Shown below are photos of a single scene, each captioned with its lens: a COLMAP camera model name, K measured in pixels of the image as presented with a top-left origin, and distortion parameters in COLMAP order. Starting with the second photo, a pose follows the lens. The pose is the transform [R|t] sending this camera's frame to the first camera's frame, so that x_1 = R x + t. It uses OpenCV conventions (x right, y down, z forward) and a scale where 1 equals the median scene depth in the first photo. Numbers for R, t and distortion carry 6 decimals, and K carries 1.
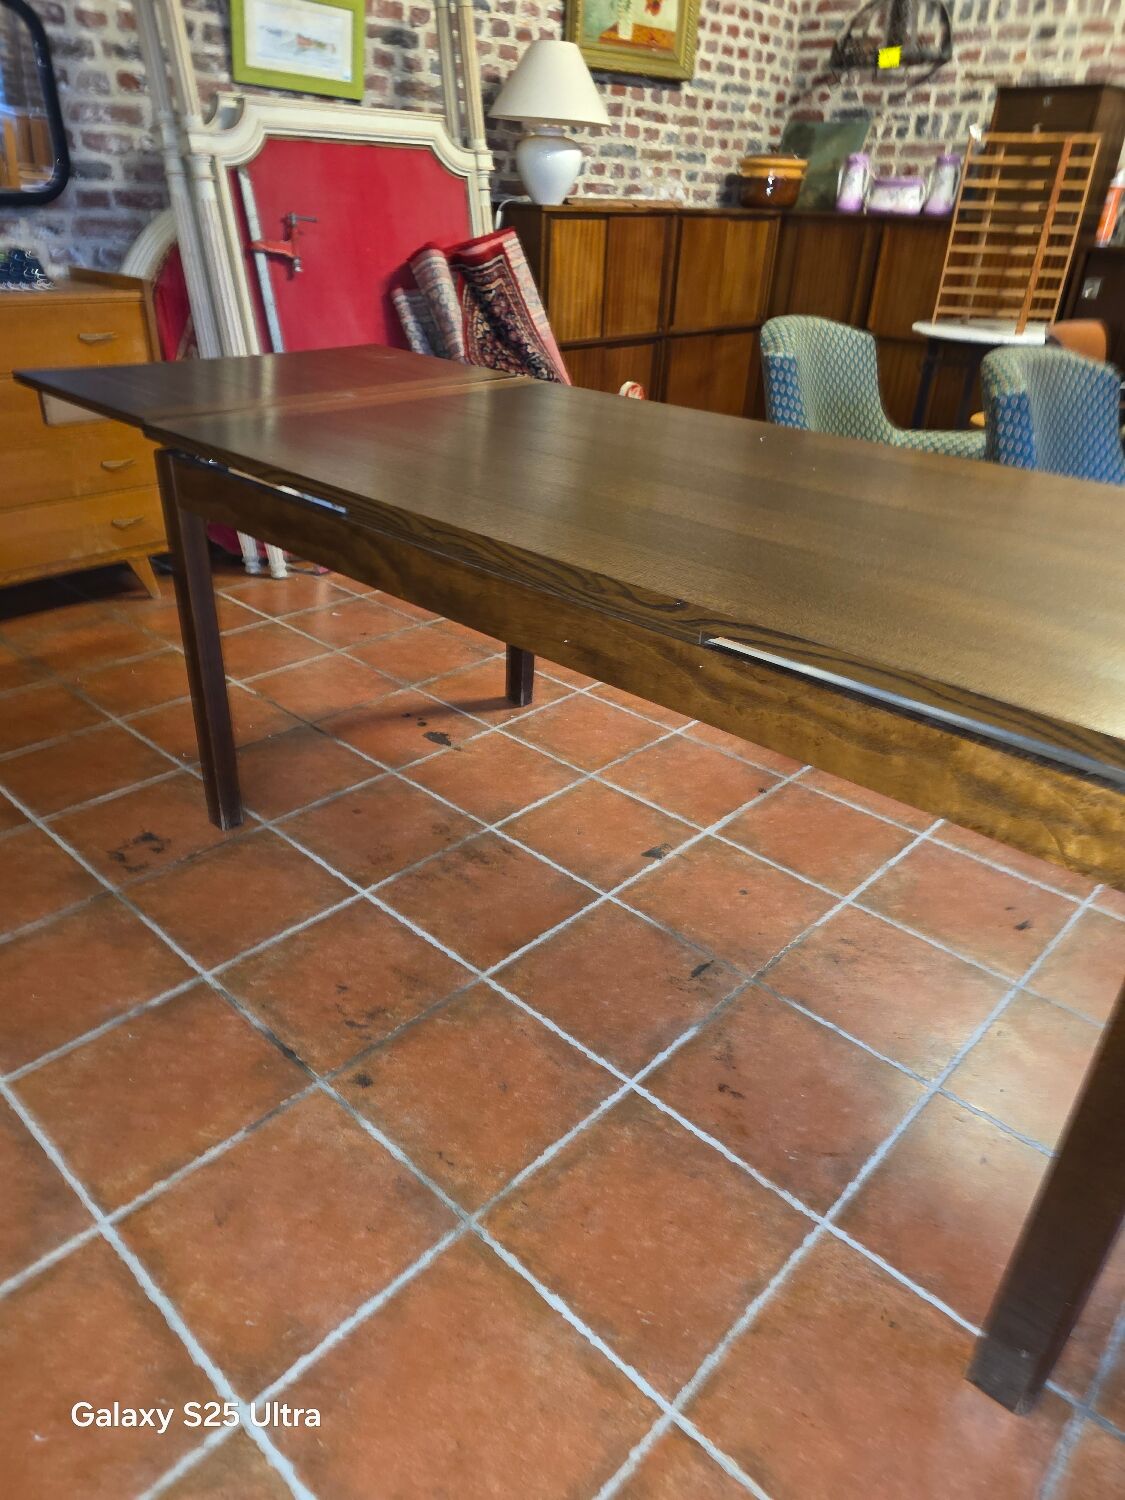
lens RADIAL K [[994.6, 0, 555.6], [0, 994.6, 751.8], [0, 0, 1]] dist [0.046754, -0.032613]
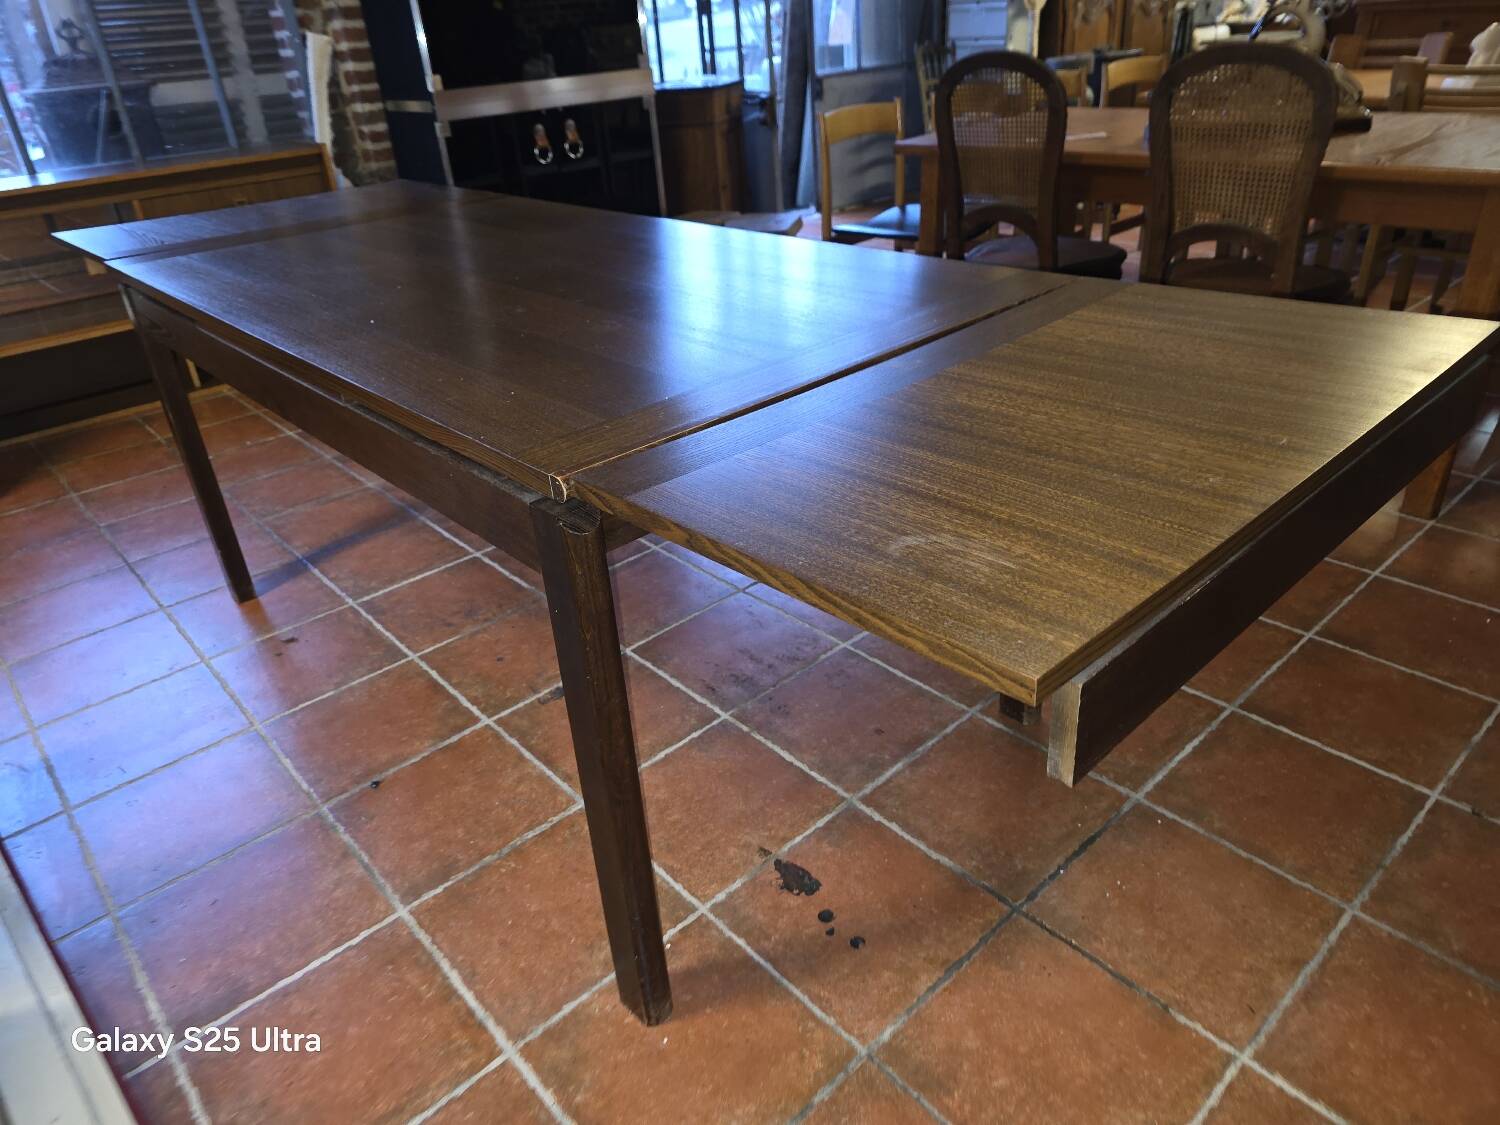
lens RADIAL K [[1007.8, 0, 752.9], [0, 1007.8, 545.9], [0, 0, 1]] dist [0.034707, -0.022864]
pose [[-0.996214, -0.017675, 0.085114, -0.155537], [0.061802, 0.544557, 0.836444, -0.725050], [-0.061133, 0.838537, -0.541403, 1.285827]]
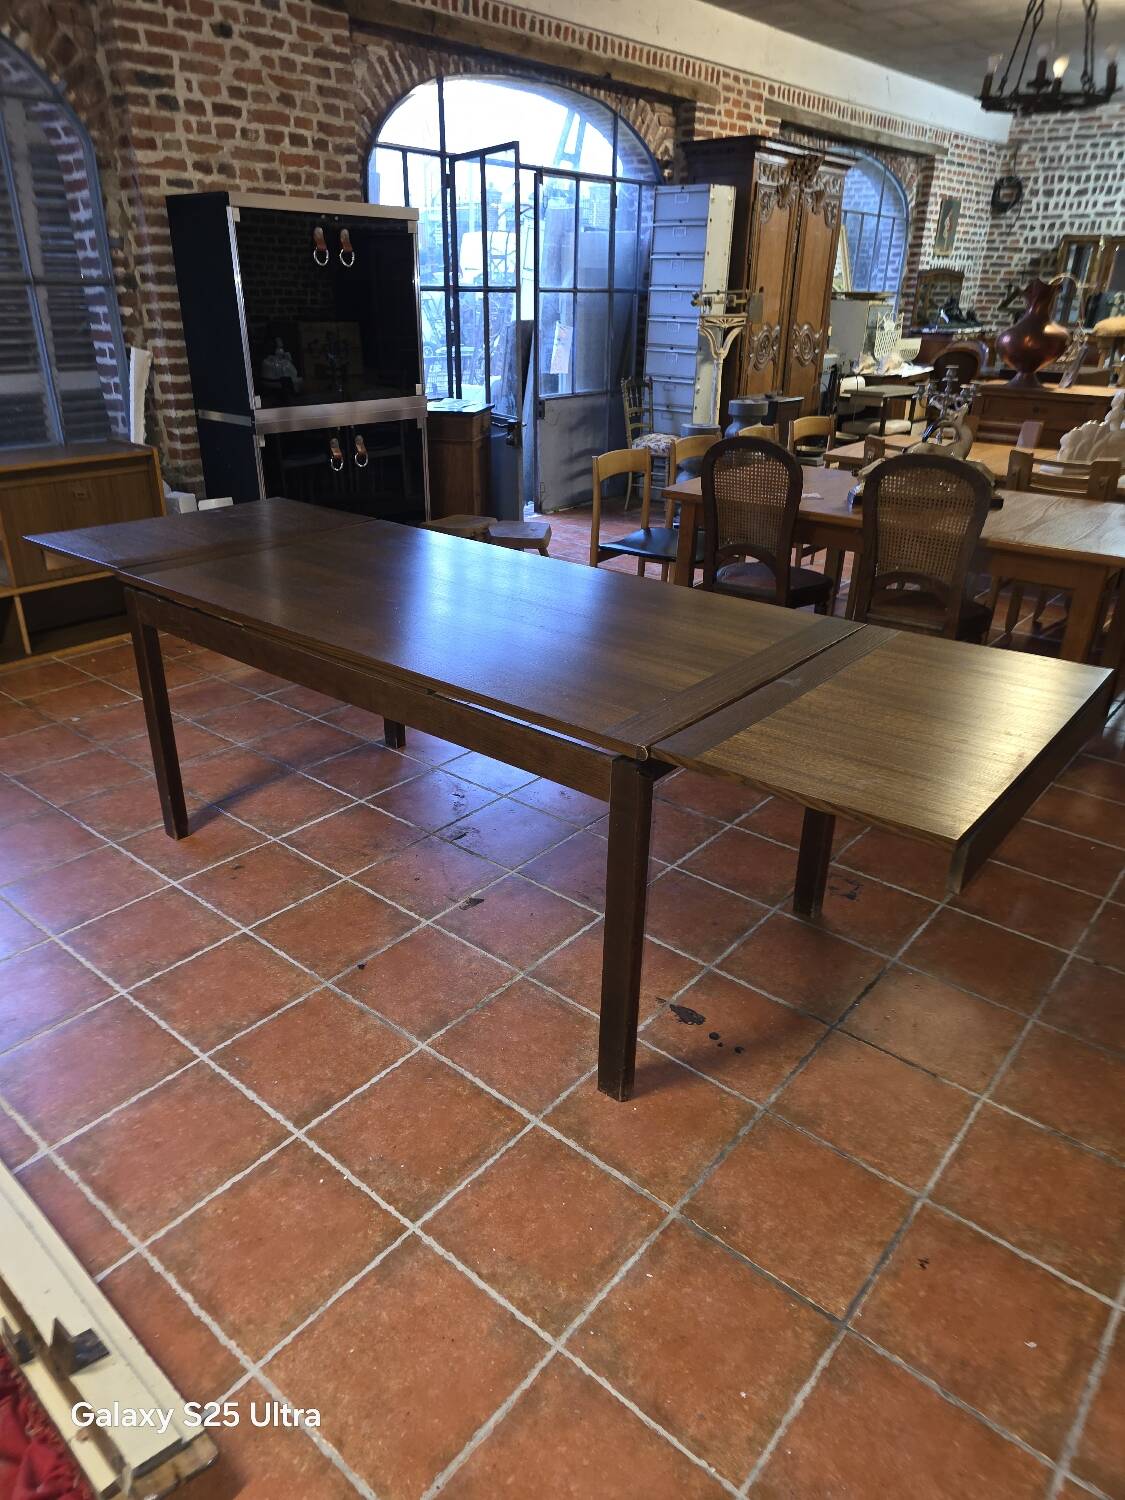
lens RADIAL K [[994.6, 0, 555.6], [0, 994.6, 751.8], [0, 0, 1]] dist [0.046754, -0.032613]
pose [[-0.996587, -0.027159, -0.077957, 0.091954], [-0.078909, 0.590850, 0.802913, -0.985901], [0.024255, 0.806324, -0.590977, 1.482652]]
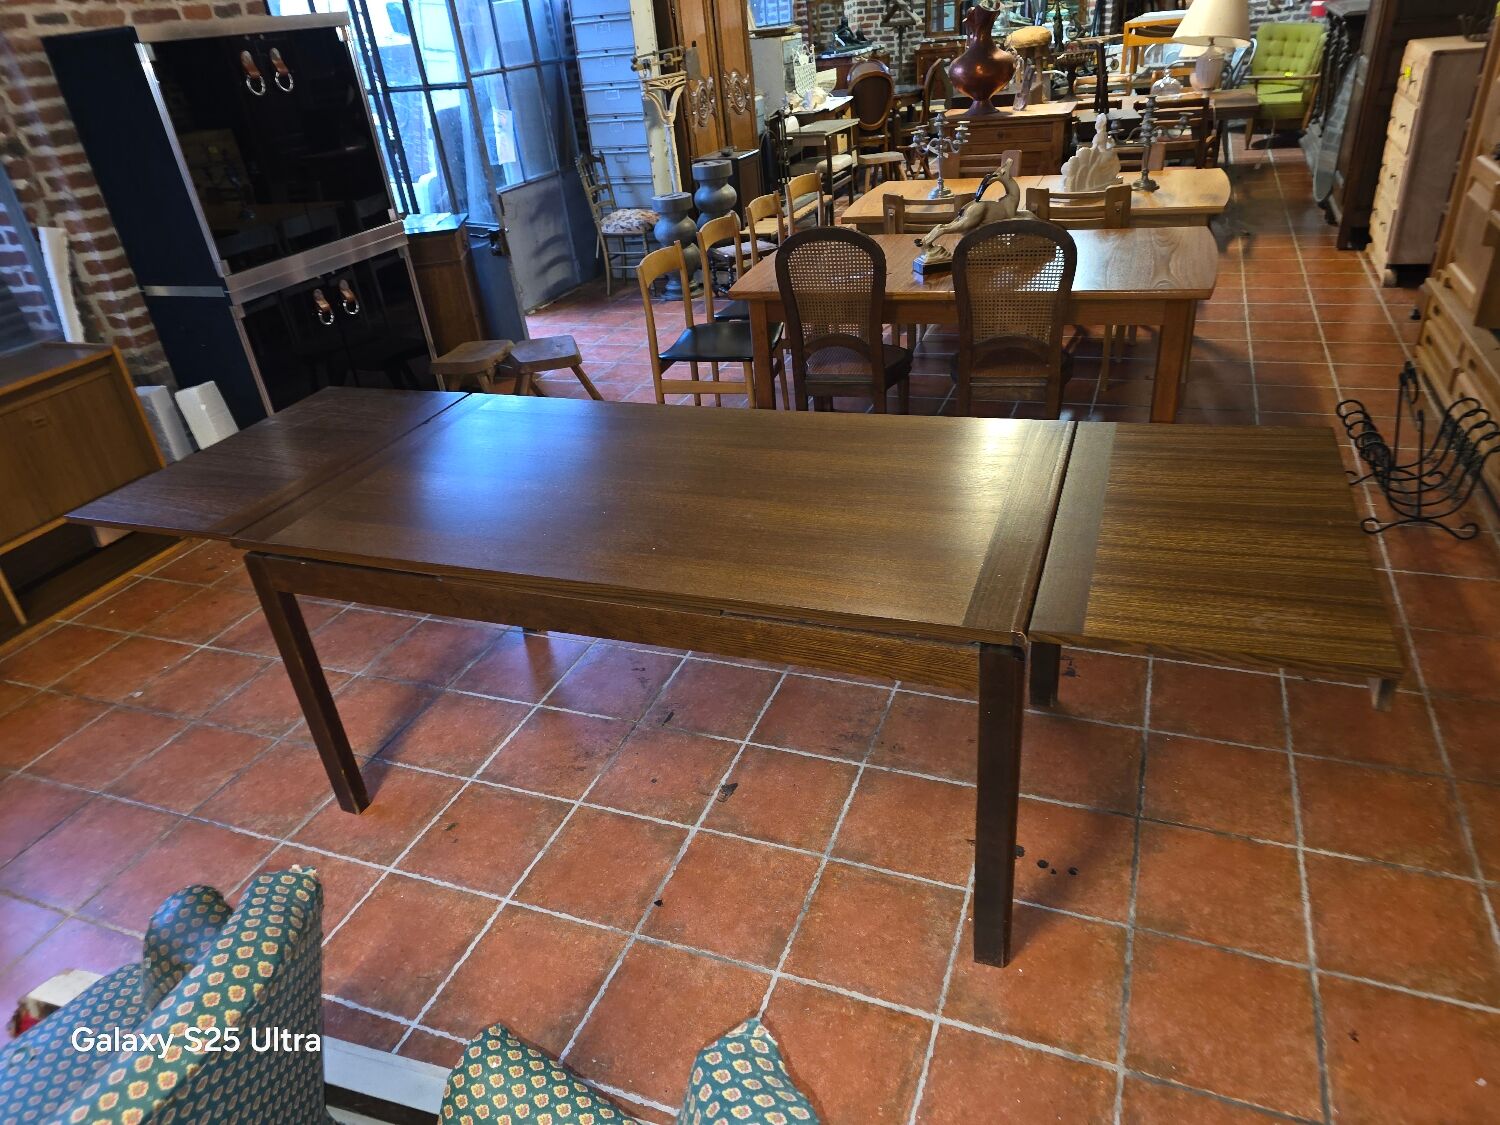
lens RADIAL K [[994.6, 0, 750.0], [0, 994.6, 562.5], [0, 0, 1]] dist [0.046754, -0.032613]
pose [[-0.927590, 0.219335, -0.302439, 0.353884], [-0.131484, 0.566080, 0.813797, -0.972624], [0.349699, 0.794635, -0.496251, 1.280580]]
